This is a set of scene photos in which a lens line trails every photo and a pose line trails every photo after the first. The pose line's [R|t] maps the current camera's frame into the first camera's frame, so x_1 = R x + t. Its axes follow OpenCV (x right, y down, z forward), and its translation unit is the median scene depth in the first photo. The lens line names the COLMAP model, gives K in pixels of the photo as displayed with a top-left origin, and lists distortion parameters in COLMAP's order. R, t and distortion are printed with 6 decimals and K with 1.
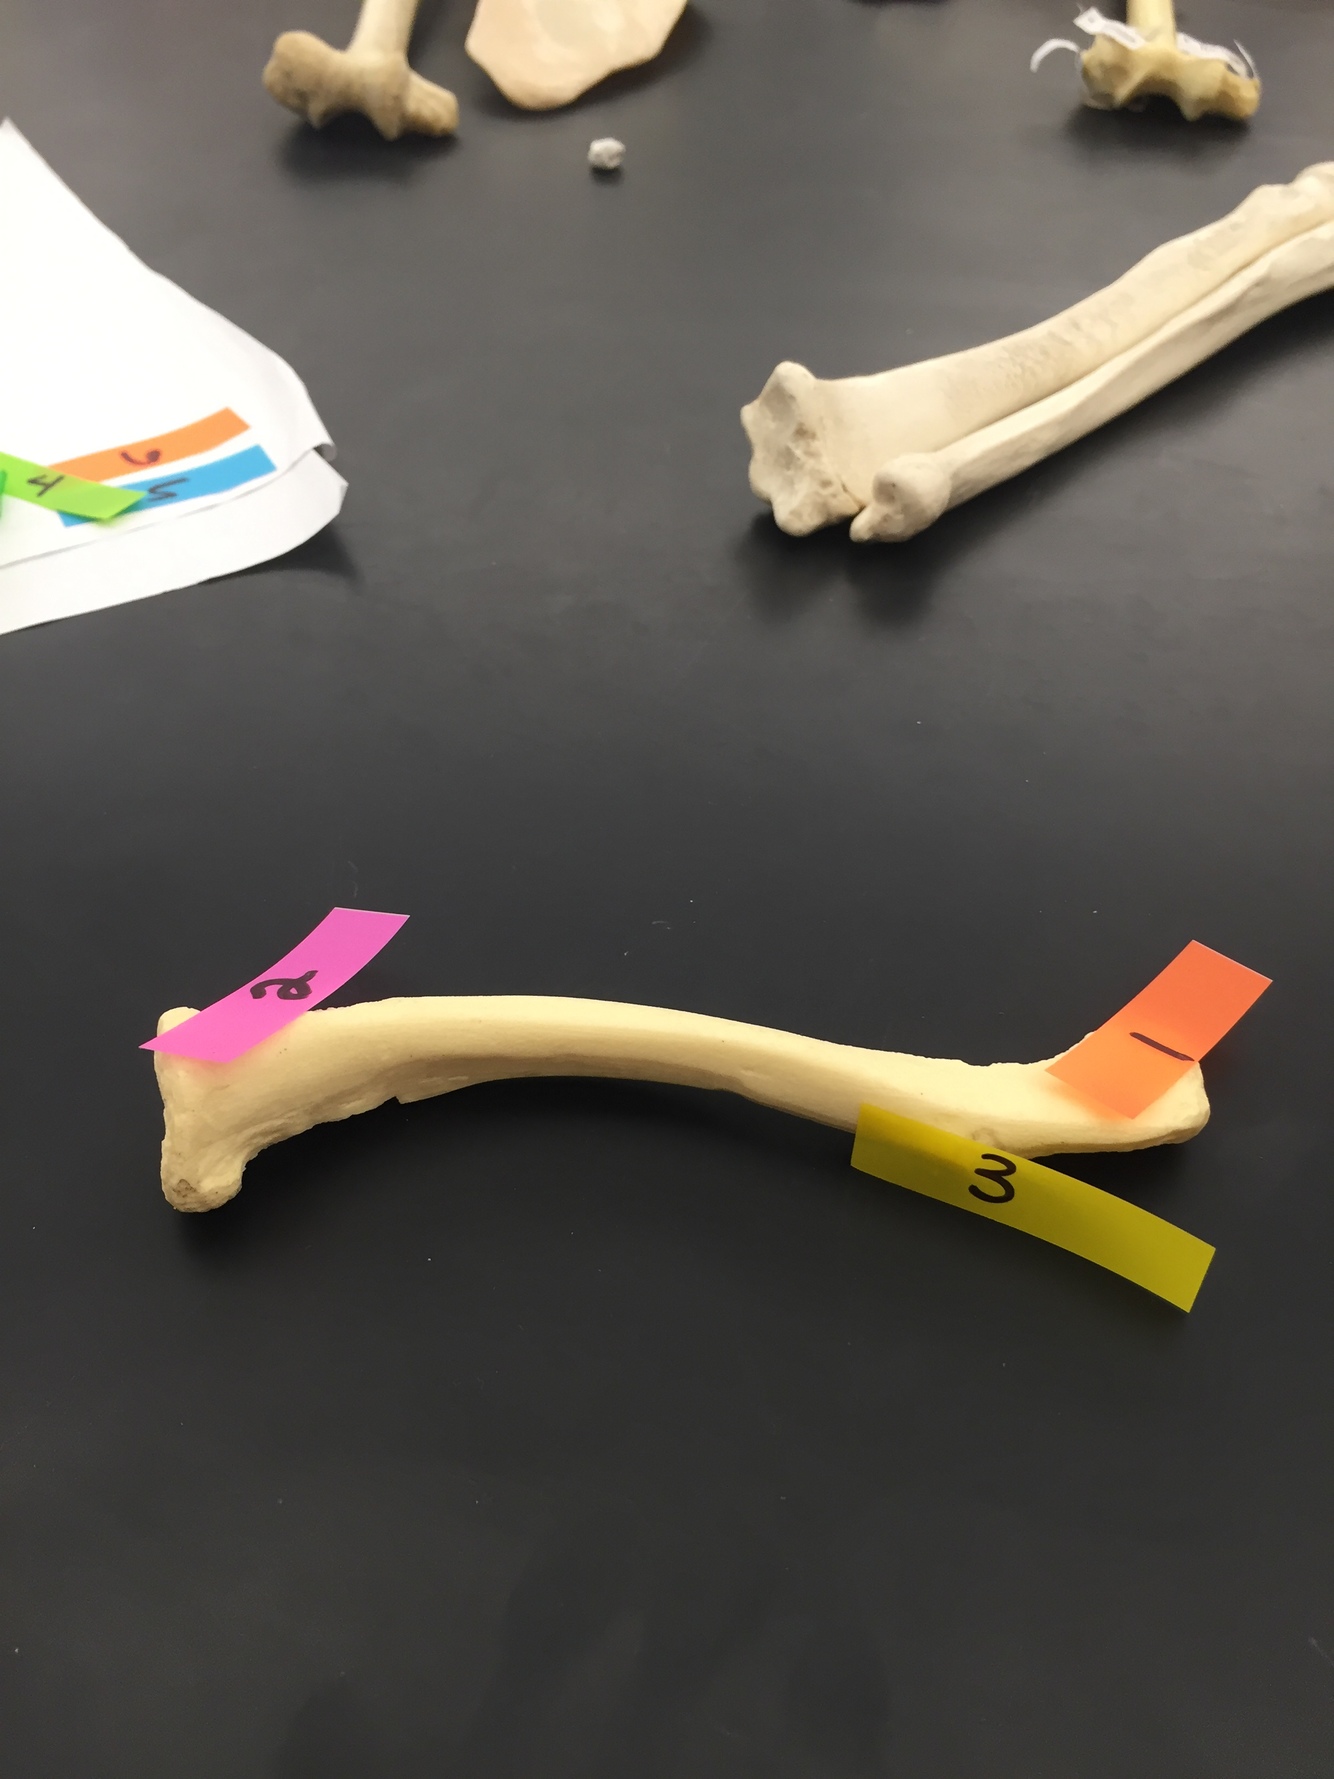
lens RADIAL K [[1523.6, 0, 671.7], [0, 1523.6, 888.9], [0, 0, 1]] dist [0.033095, -0.080112]
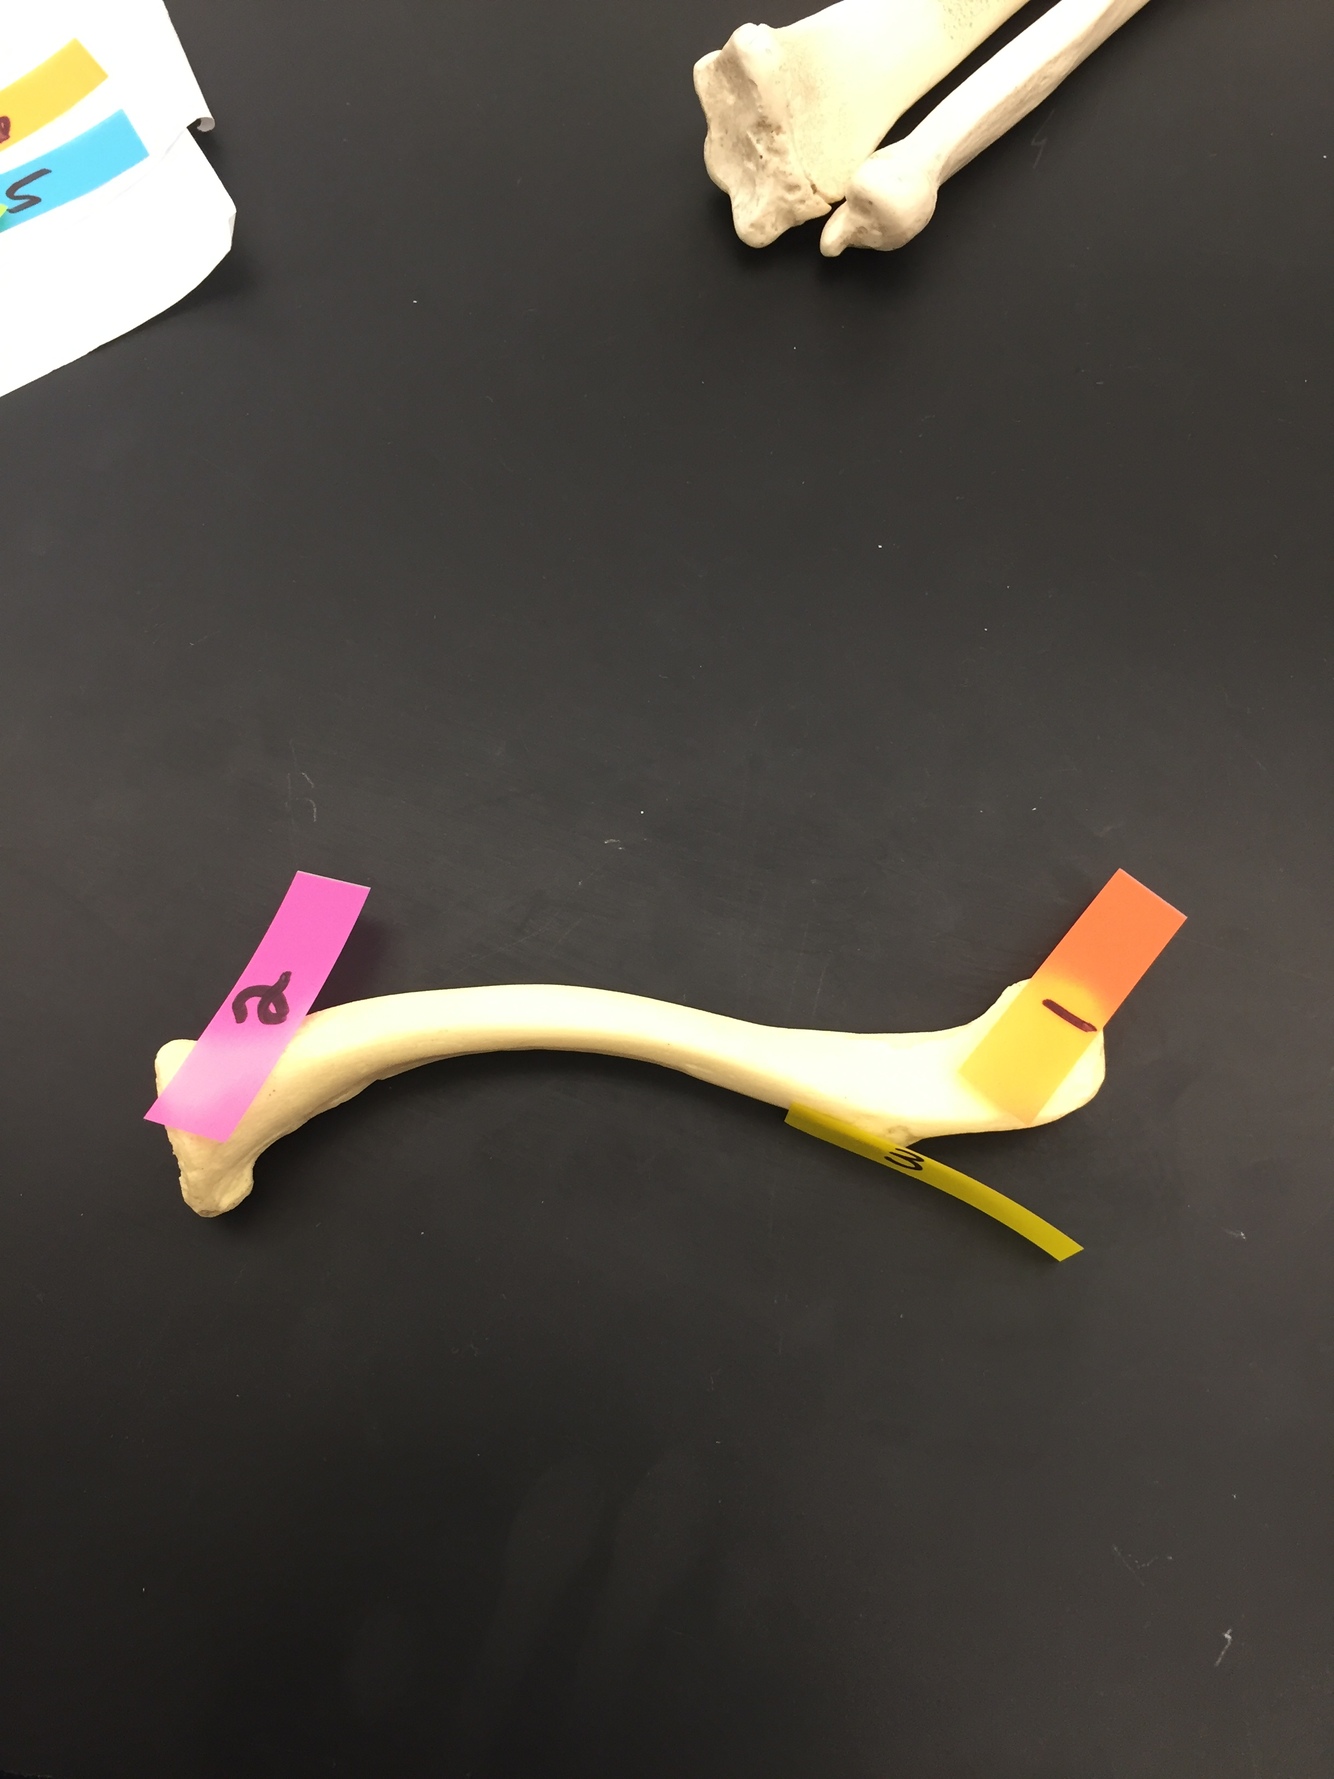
lens RADIAL K [[1523.6, 0, 665.3], [0, 1523.6, 888.7], [0, 0, 1]] dist [0.033095, -0.080112]
pose [[0.999696, -0.023489, -0.007489, 0.027016], [0.024164, 0.873248, 0.486677, -0.341237], [-0.004892, -0.486710, 0.873550, 0.059411]]
